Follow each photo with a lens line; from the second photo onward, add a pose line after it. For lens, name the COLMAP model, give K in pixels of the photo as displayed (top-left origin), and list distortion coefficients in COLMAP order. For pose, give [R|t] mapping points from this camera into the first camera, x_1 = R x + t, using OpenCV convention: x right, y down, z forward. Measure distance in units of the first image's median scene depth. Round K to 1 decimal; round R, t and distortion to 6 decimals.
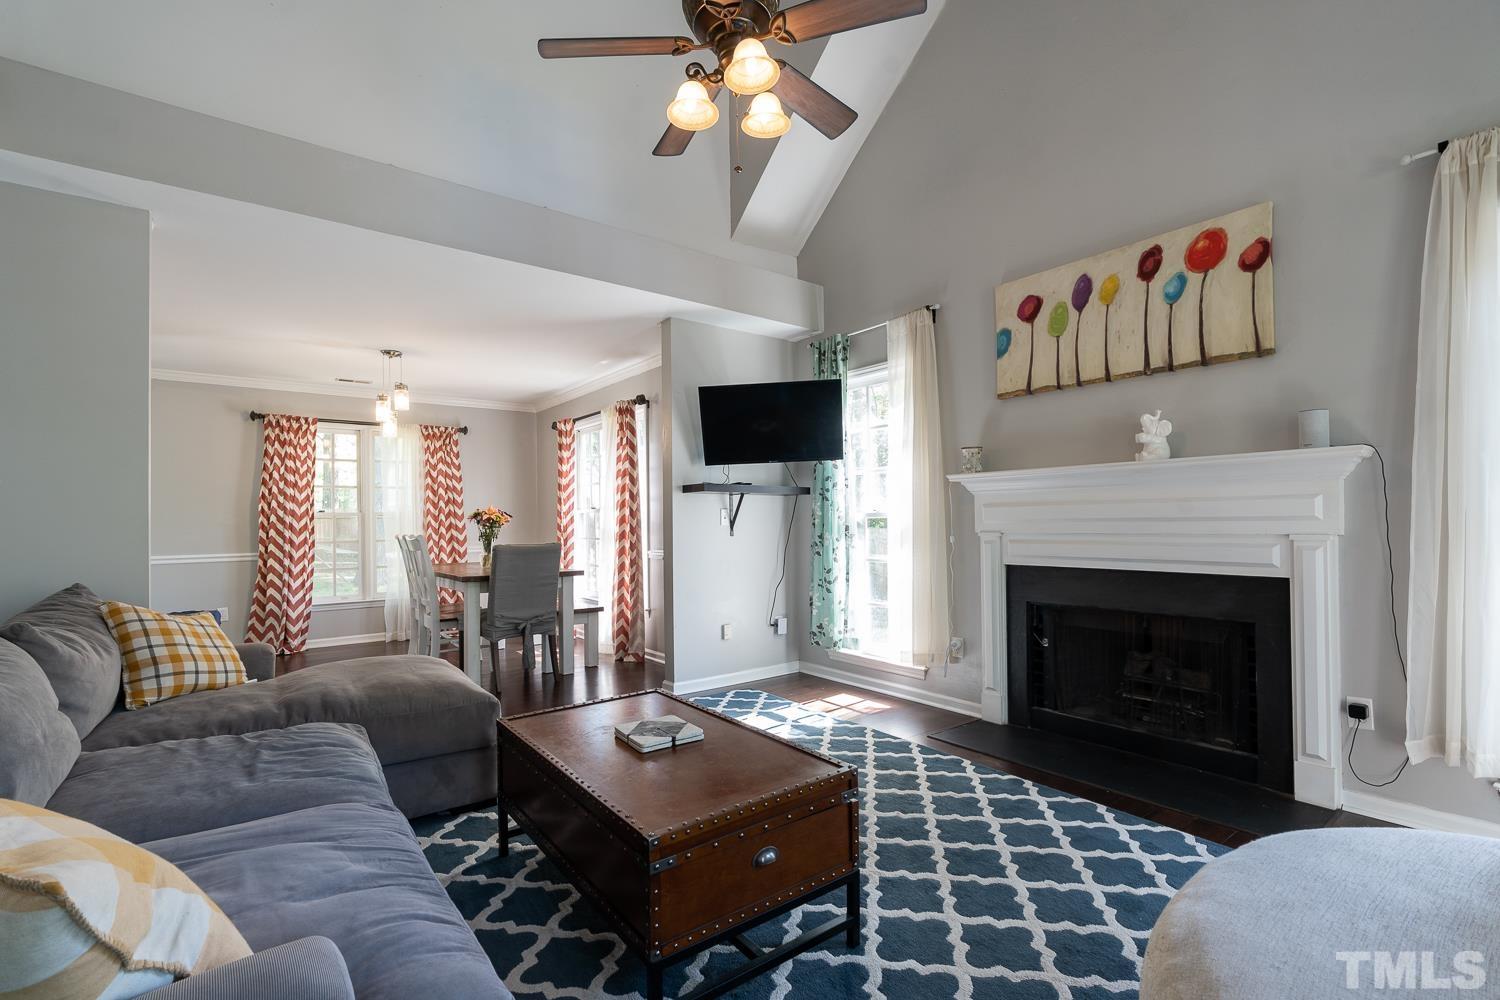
lens RADIAL K [[667.4, 0, 748.1], [0, 667.4, 515.5], [0, 0, 1]] dist [-0.005225, -0.000434]
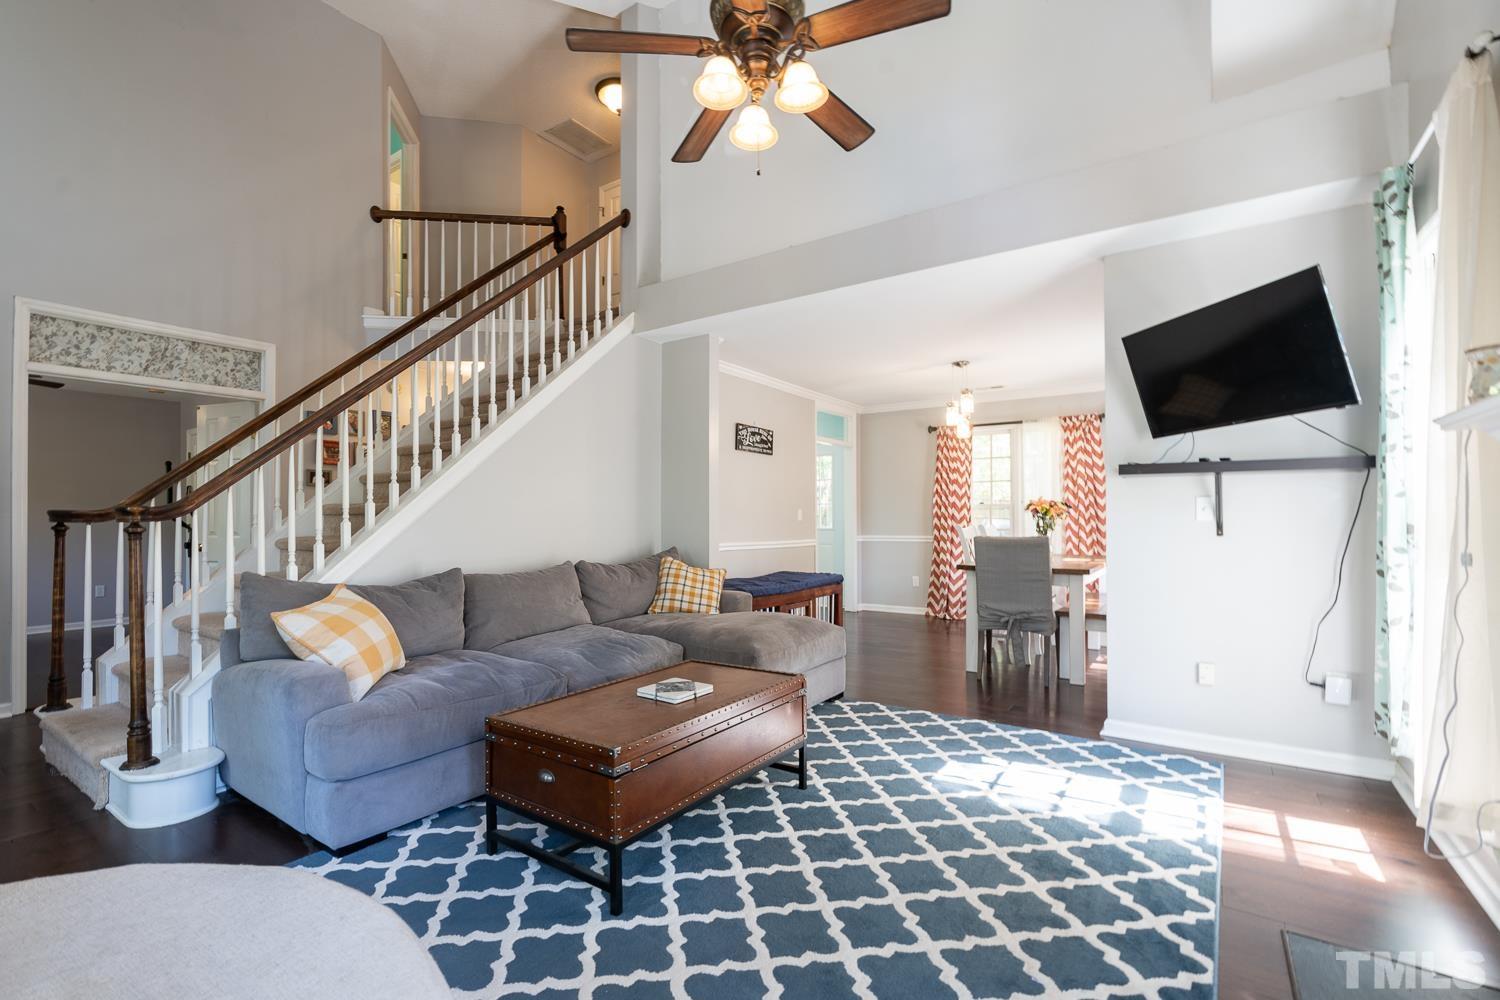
lens RADIAL K [[664.4, 0, 748.6], [0, 664.4, 511.6], [0, 0, 1]] dist [-0.000386, 0.000109]
pose [[0.317136, 0.001538, -0.948379, 0.356203], [0.011126, 0.999924, 0.005342, -0.002156], [0.948315, -0.012246, 0.317095, 0.250271]]
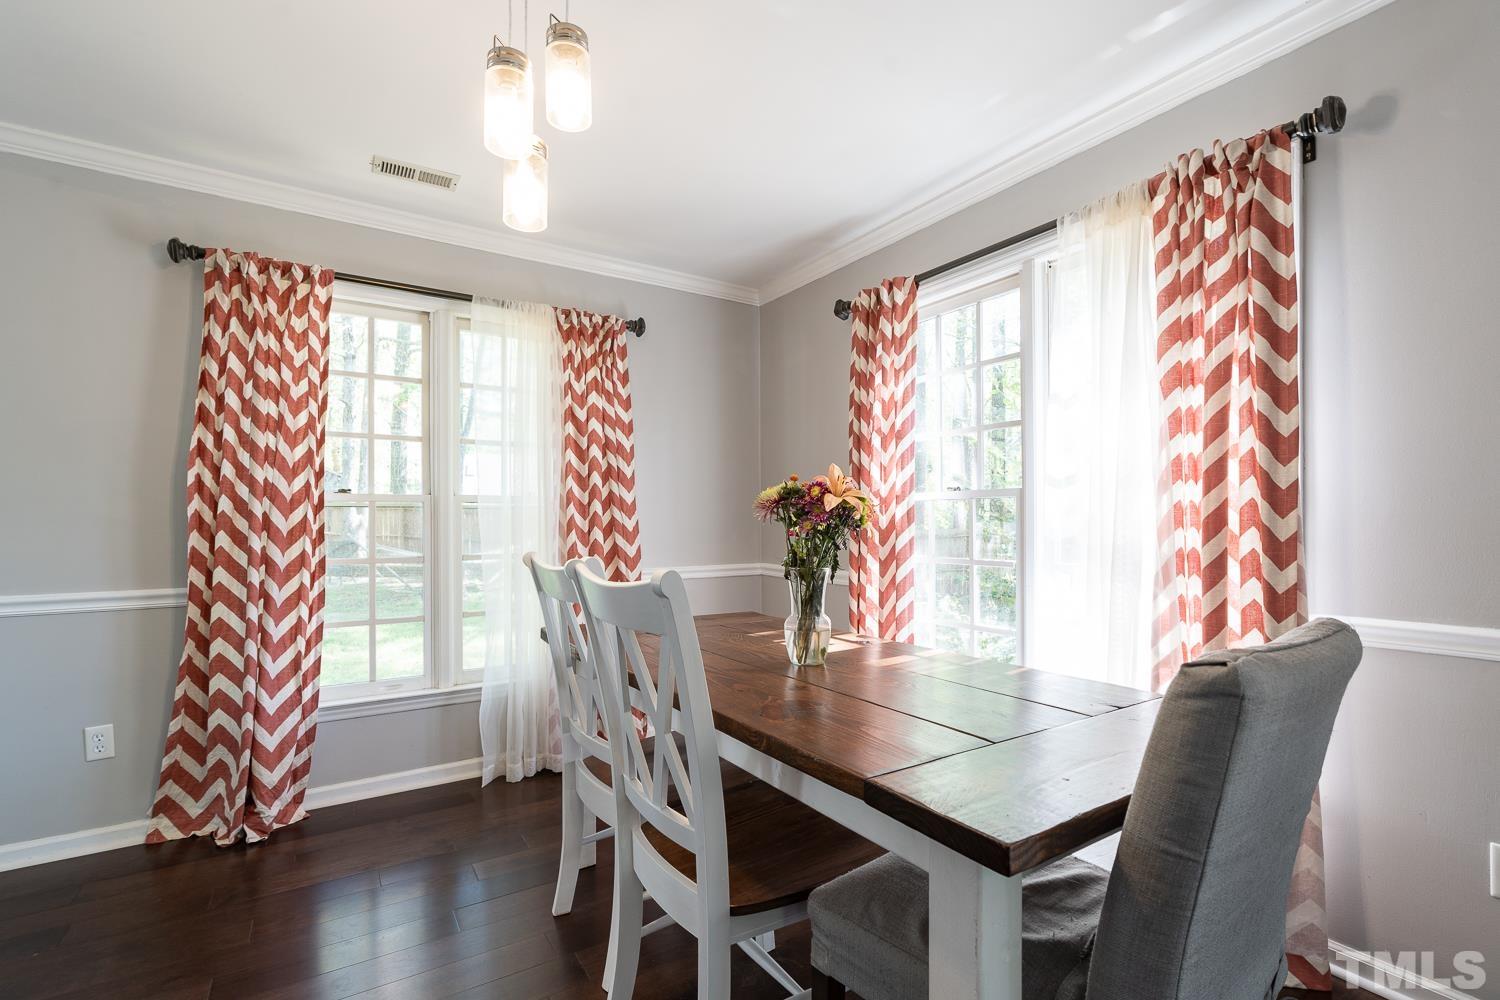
lens RADIAL K [[672.5, 0, 750.1], [0, 672.5, 519.8], [0, 0, 1]] dist [-0.003825, -0.000108]
pose [[0.996511, 0.009581, -0.082914, -0.351553], [-0.008863, 0.999920, 0.009024, 0.006812], [0.082993, -0.008258, 0.996516, 0.606262]]
